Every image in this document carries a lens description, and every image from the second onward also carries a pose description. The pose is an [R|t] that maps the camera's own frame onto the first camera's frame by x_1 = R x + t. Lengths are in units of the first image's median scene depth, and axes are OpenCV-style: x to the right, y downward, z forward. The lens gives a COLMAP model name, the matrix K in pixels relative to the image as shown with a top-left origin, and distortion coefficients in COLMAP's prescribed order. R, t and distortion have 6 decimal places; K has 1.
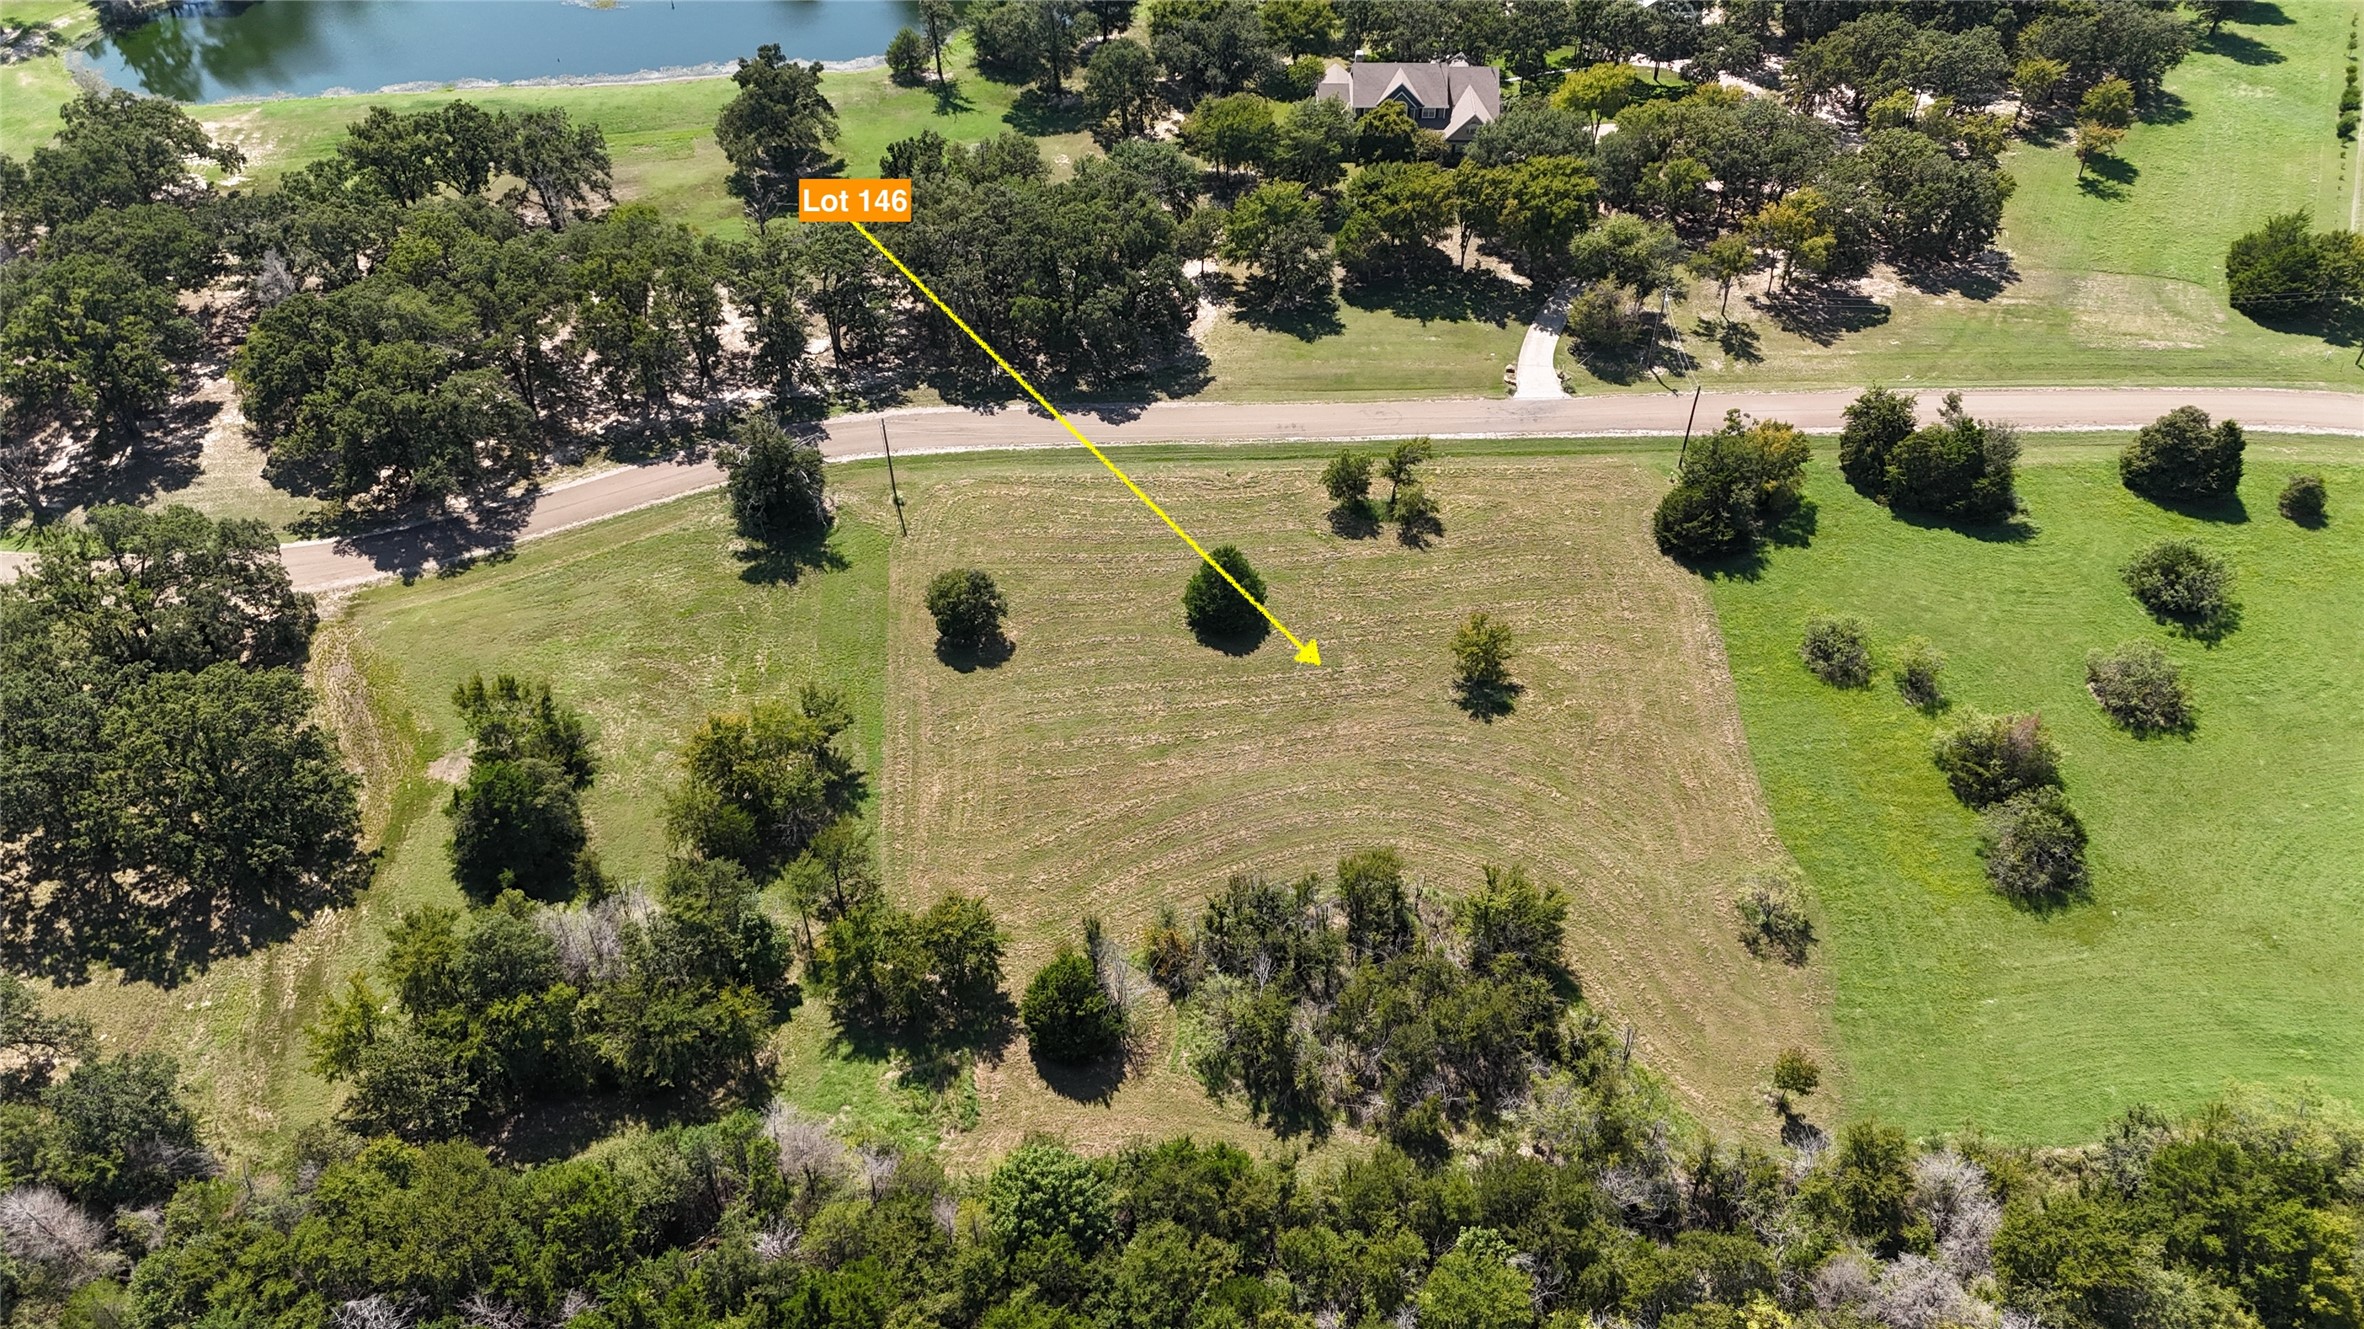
lens RADIAL K [[1738.4, 0, 1184.2], [0, 1738.4, 663.6], [0, 0, 1]] dist [0.073411, -0.070227]
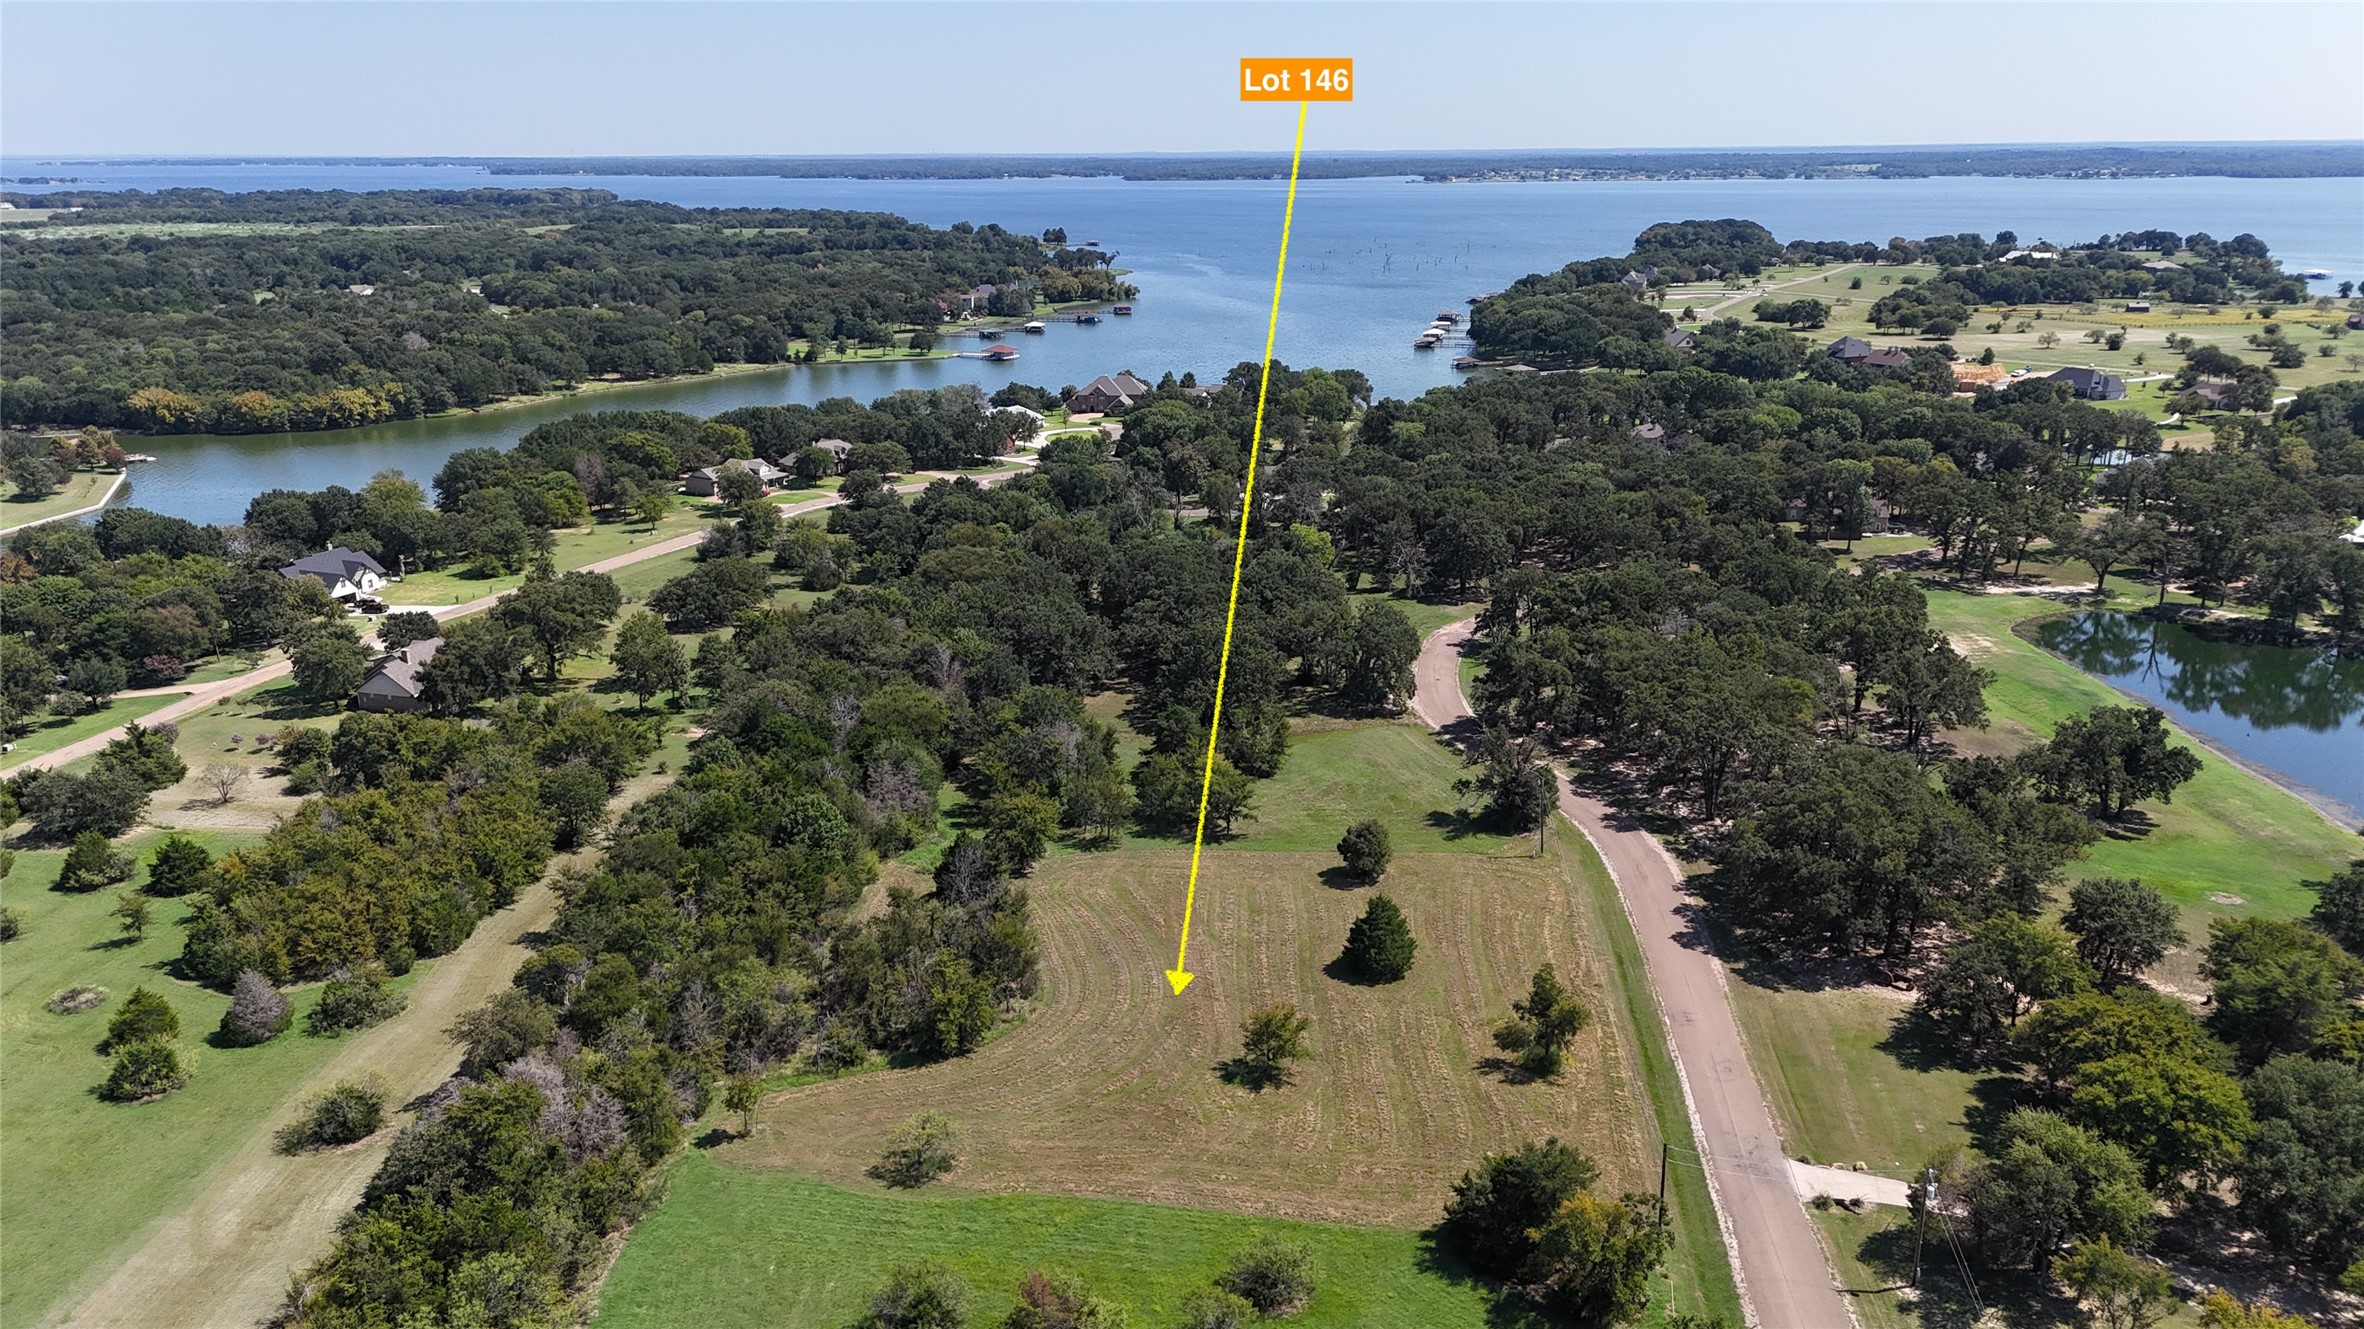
lens RADIAL K [[1738.4, 0, 1183.6], [0, 1738.4, 668.4], [0, 0, 1]] dist [0.073411, -0.070227]
pose [[-0.127025, 0.291378, -0.948137, 0.982542], [-0.678005, 0.672202, 0.297413, -0.381688], [0.723999, 0.680620, 0.112170, 0.632153]]
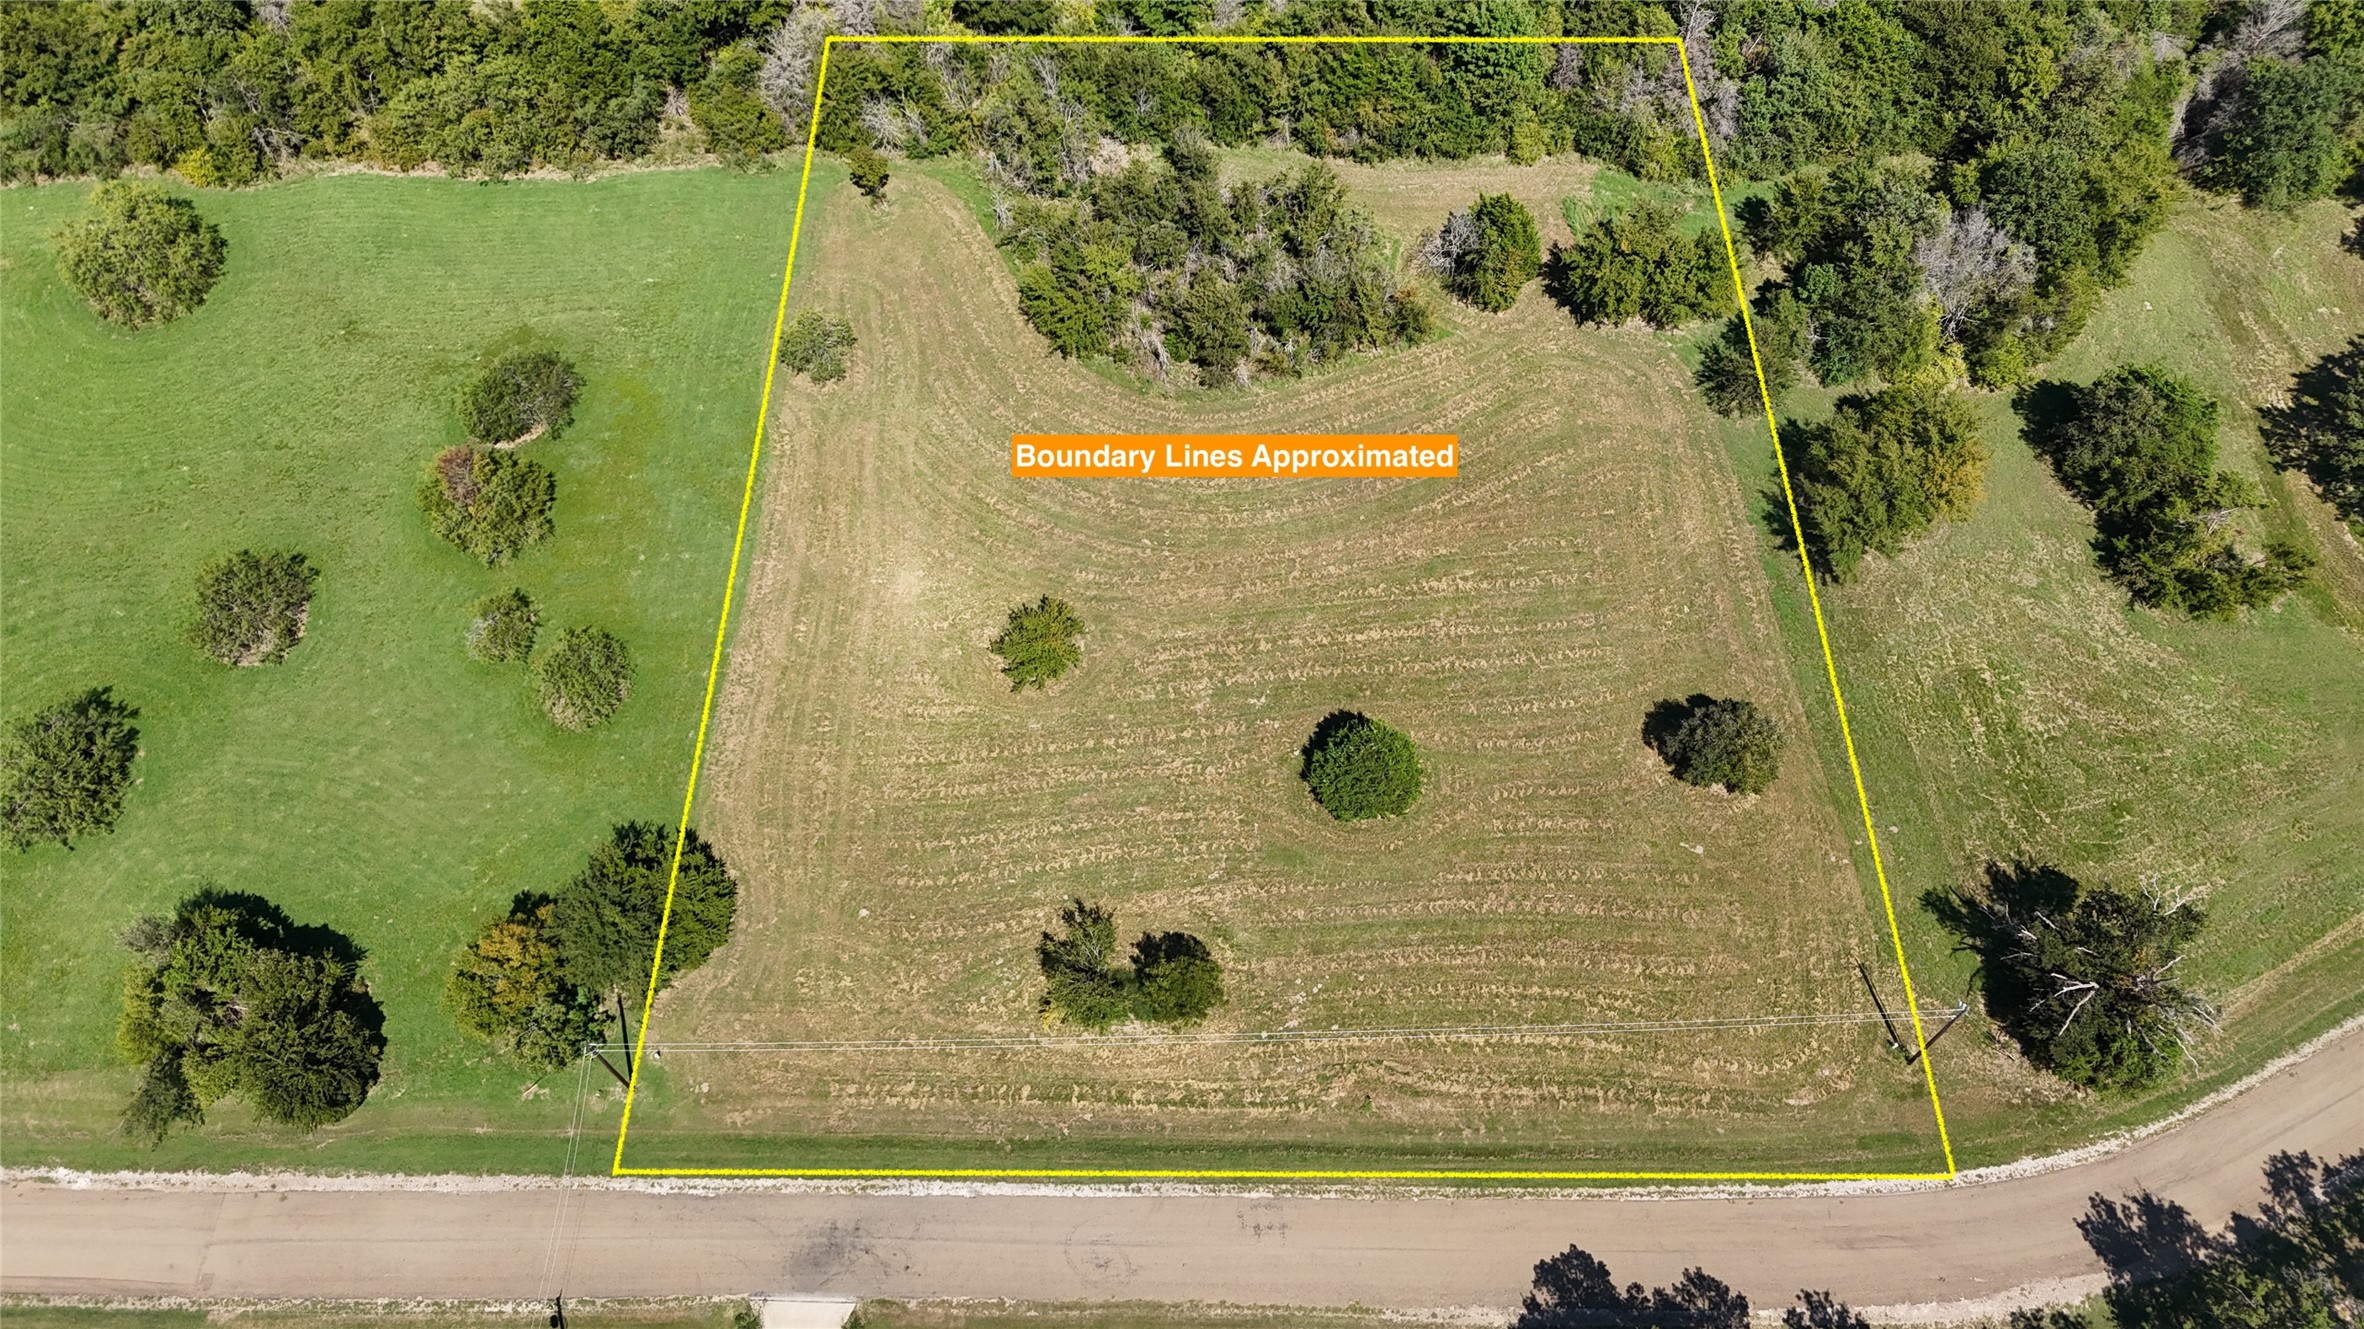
lens RADIAL K [[1738.4, 0, 1177.3], [0, 1738.4, 663.5], [0, 0, 1]] dist [0.073411, -0.070227]
pose [[-0.999863, -0.004852, 0.015834, 0.087760], [0.016541, -0.245735, 0.969196, -0.699258], [-0.000811, 0.969325, 0.245782, 0.738277]]
